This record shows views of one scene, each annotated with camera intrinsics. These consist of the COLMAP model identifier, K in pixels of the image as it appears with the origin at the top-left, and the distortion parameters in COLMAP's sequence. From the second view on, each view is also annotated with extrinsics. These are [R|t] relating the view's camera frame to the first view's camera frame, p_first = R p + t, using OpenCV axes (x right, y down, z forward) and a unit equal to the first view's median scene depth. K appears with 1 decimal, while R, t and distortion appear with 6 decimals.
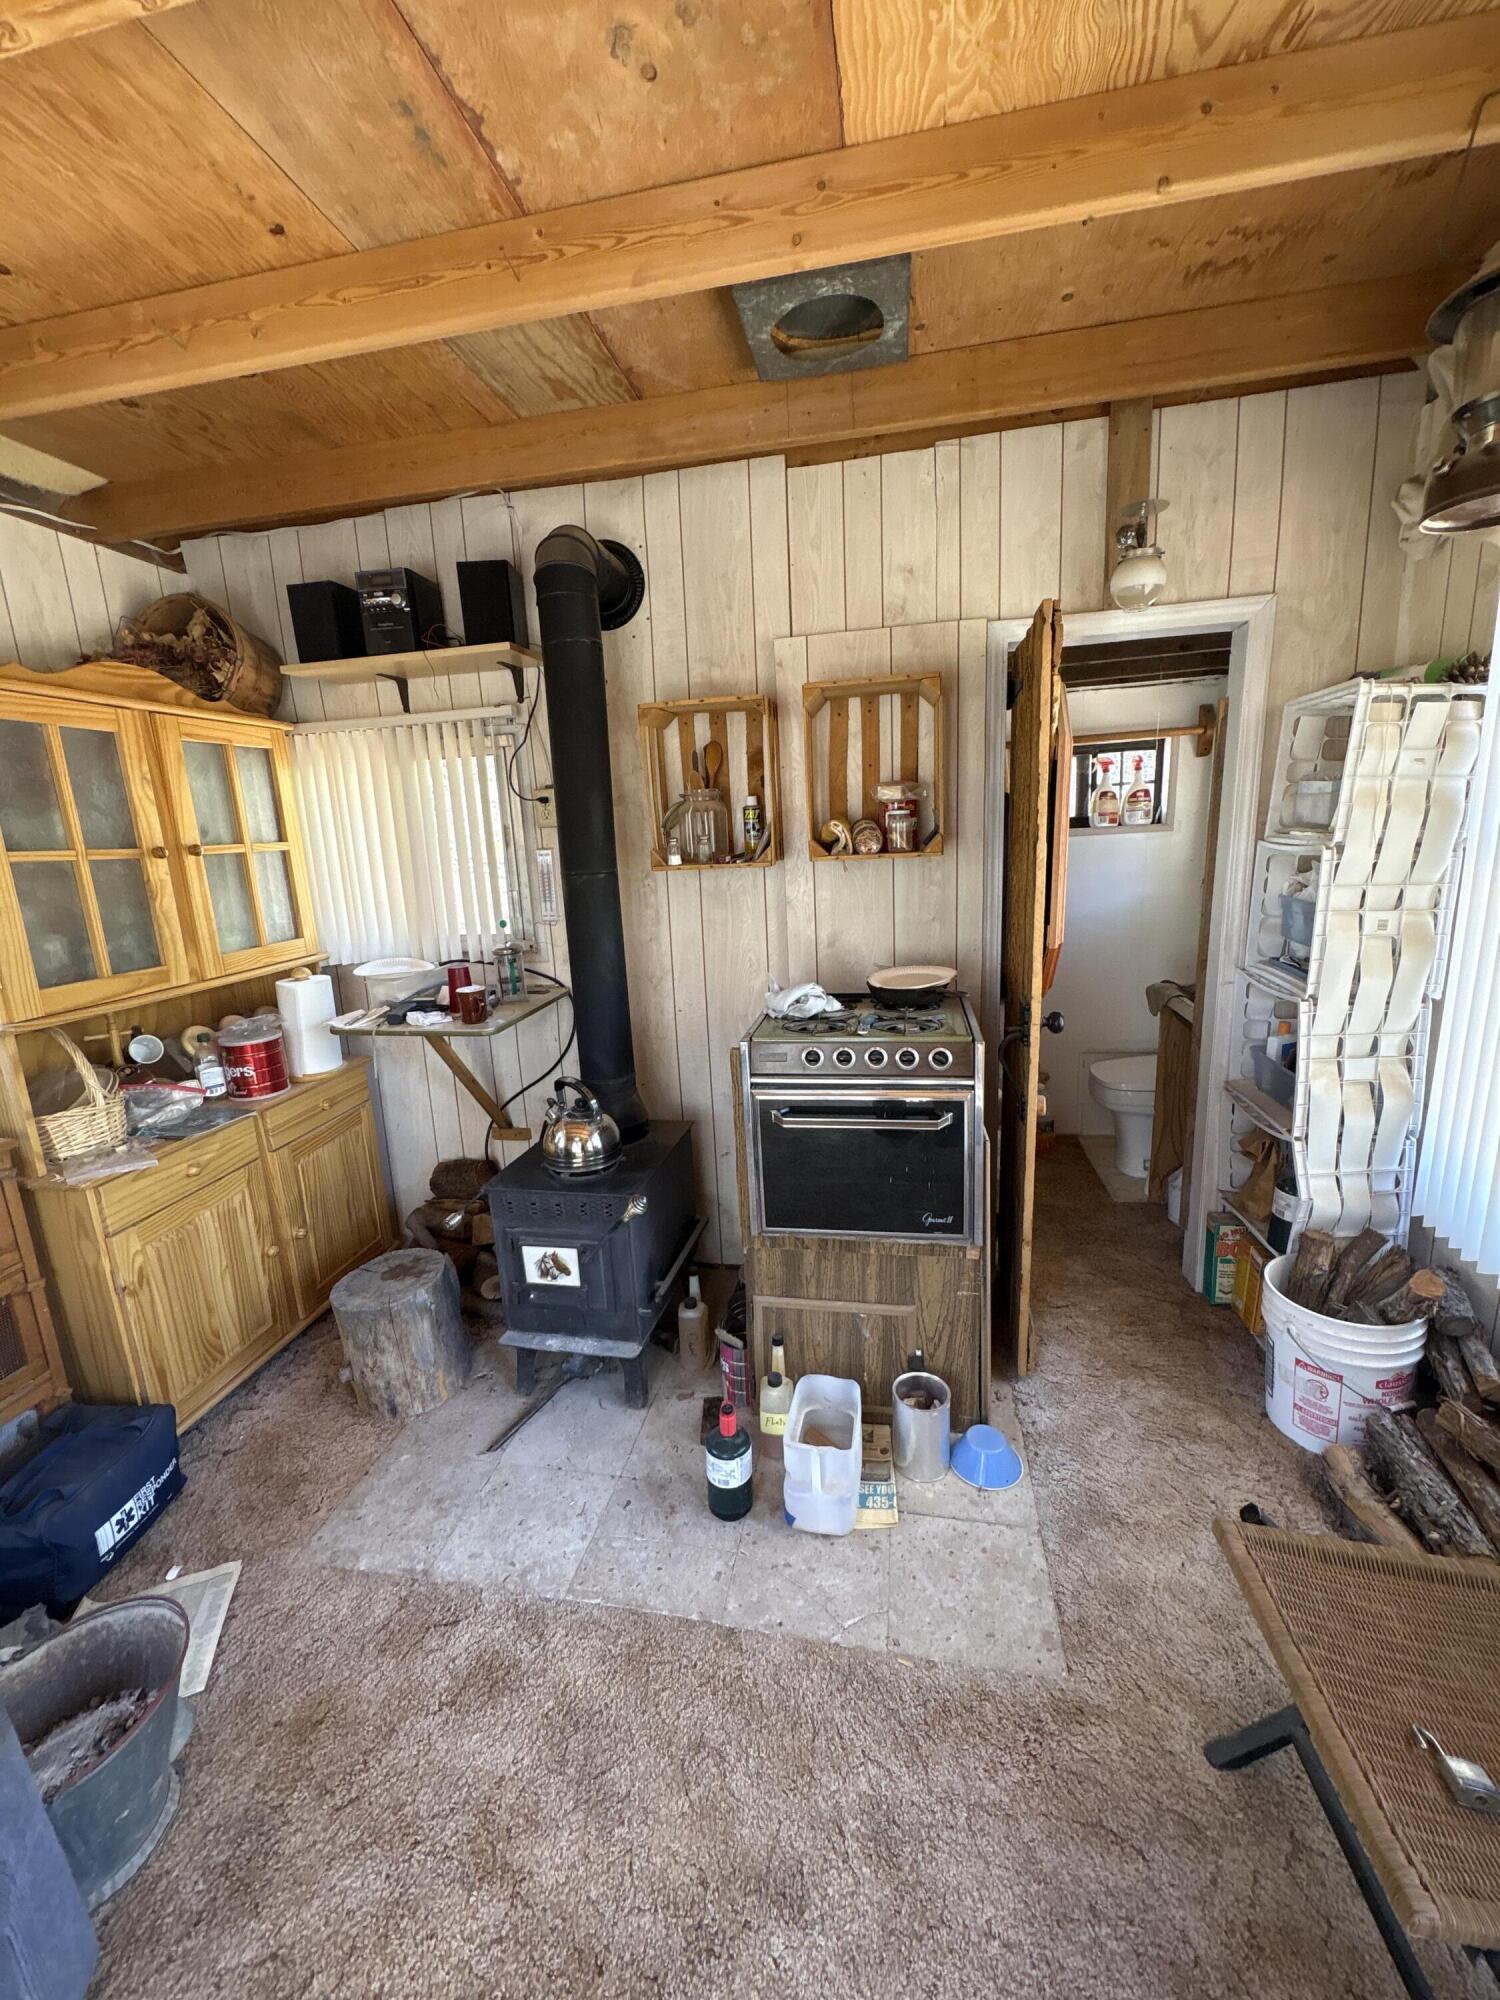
lens RADIAL K [[791.9, 0, 748.8], [0, 791.9, 1001.8], [0, 0, 1]] dist [0.000219, -0.000296]
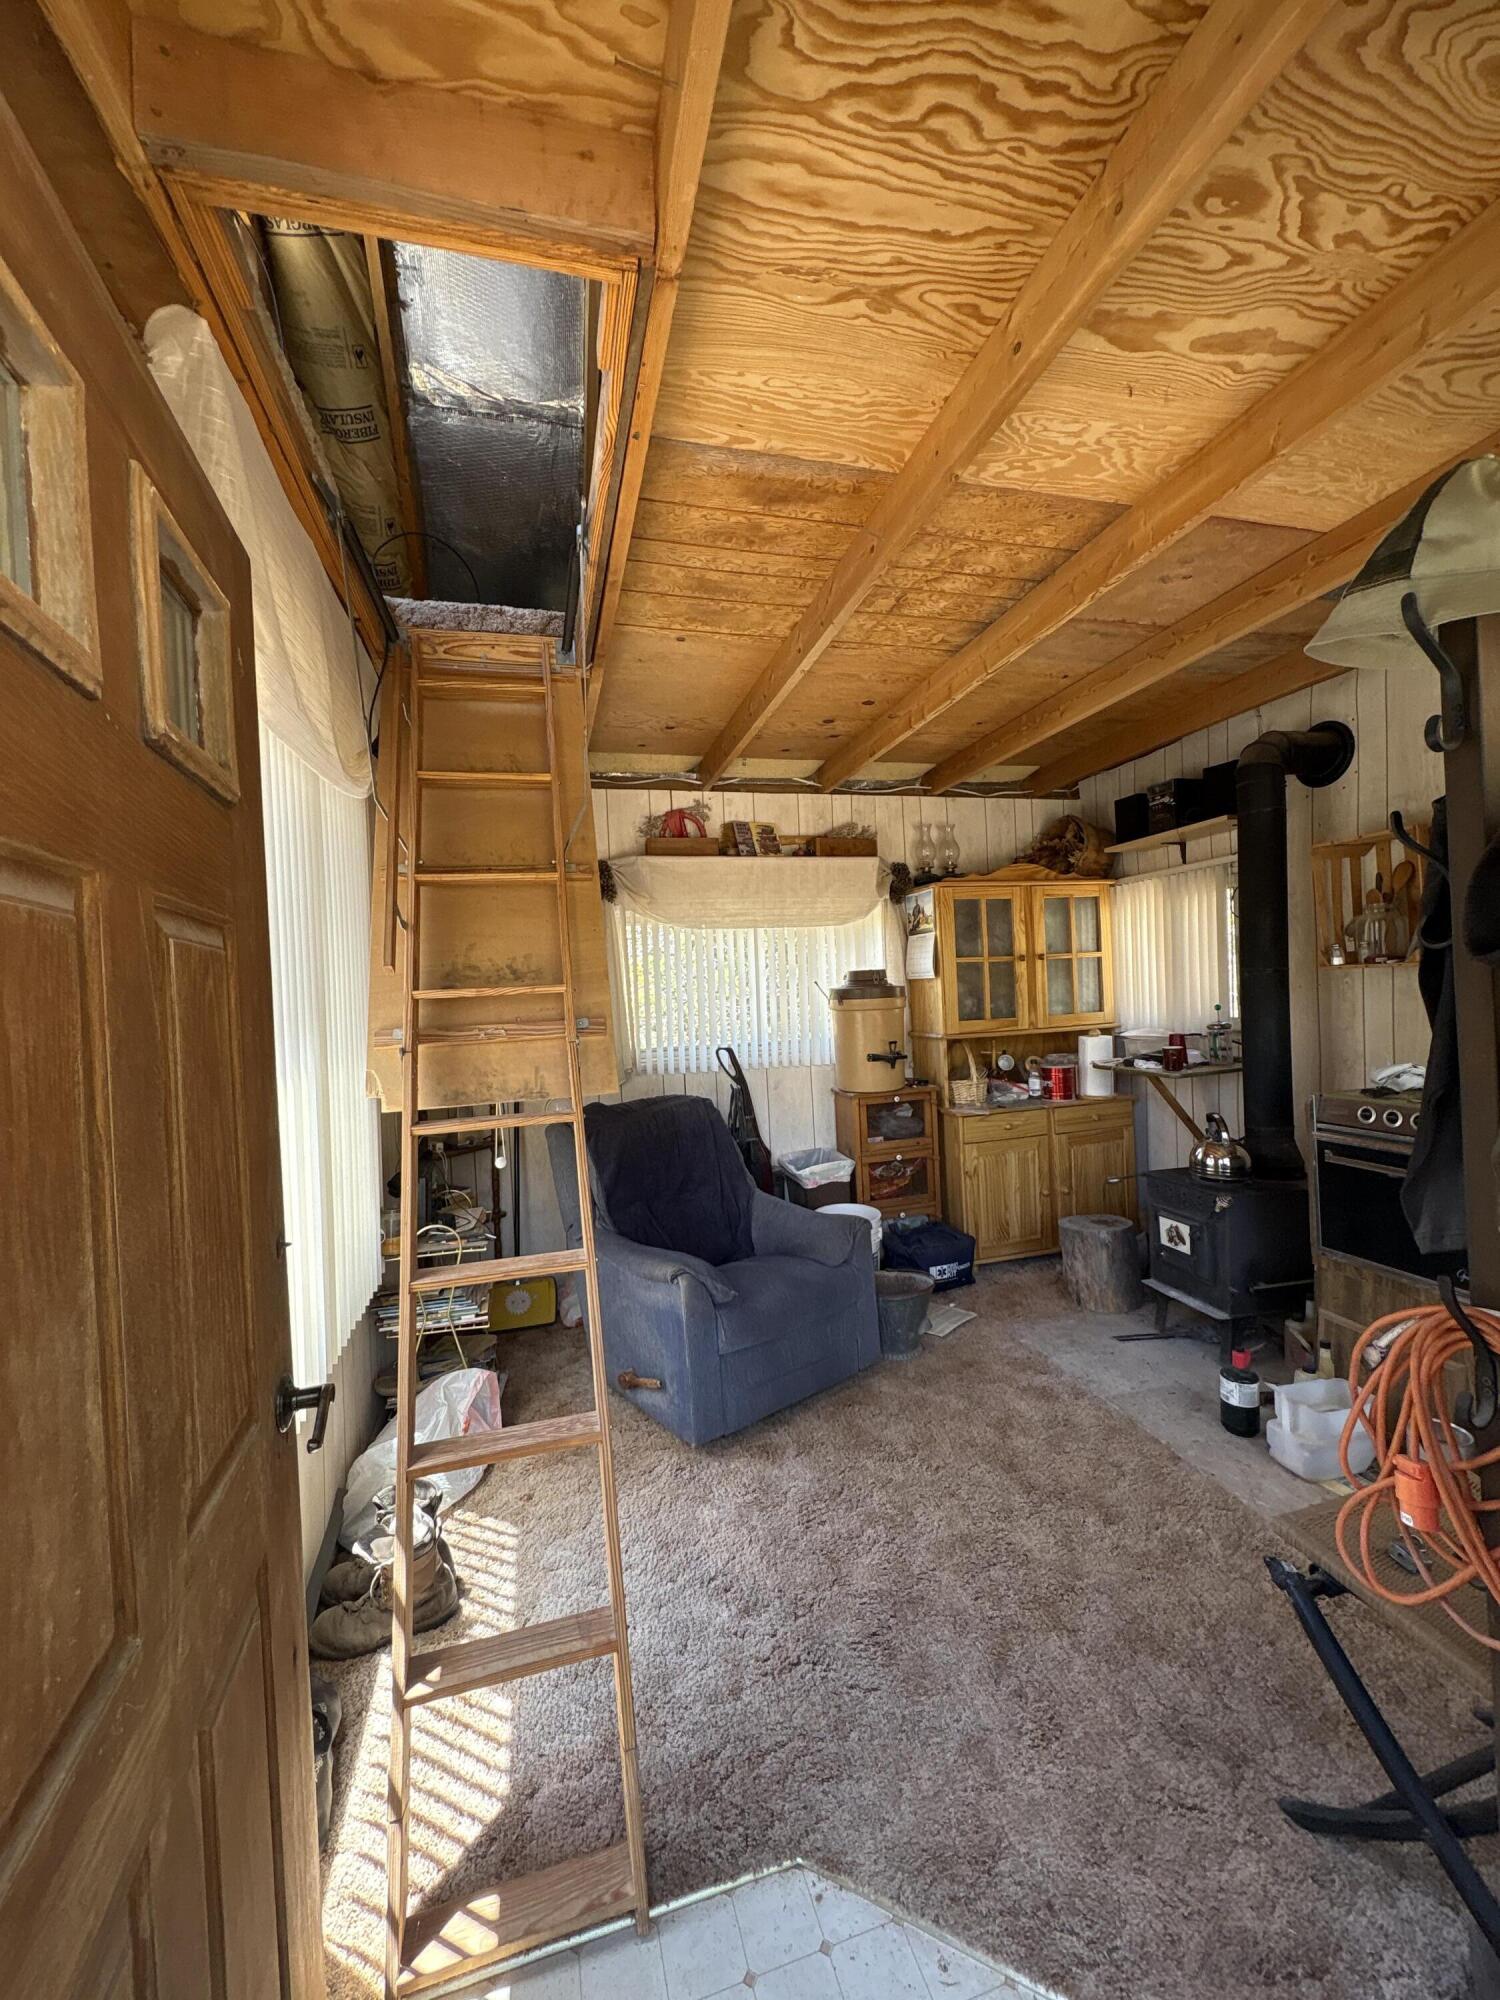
lens RADIAL K [[791.9, 0, 754.2], [0, 791.9, 1002.8], [0, 0, 1]] dist [0.000219, -0.000296]
pose [[0.436378, 0.041640, -0.898799, 0.652454], [-0.165712, 0.985560, -0.034796, 0.085336], [0.884372, 0.164126, 0.436977, -0.361203]]
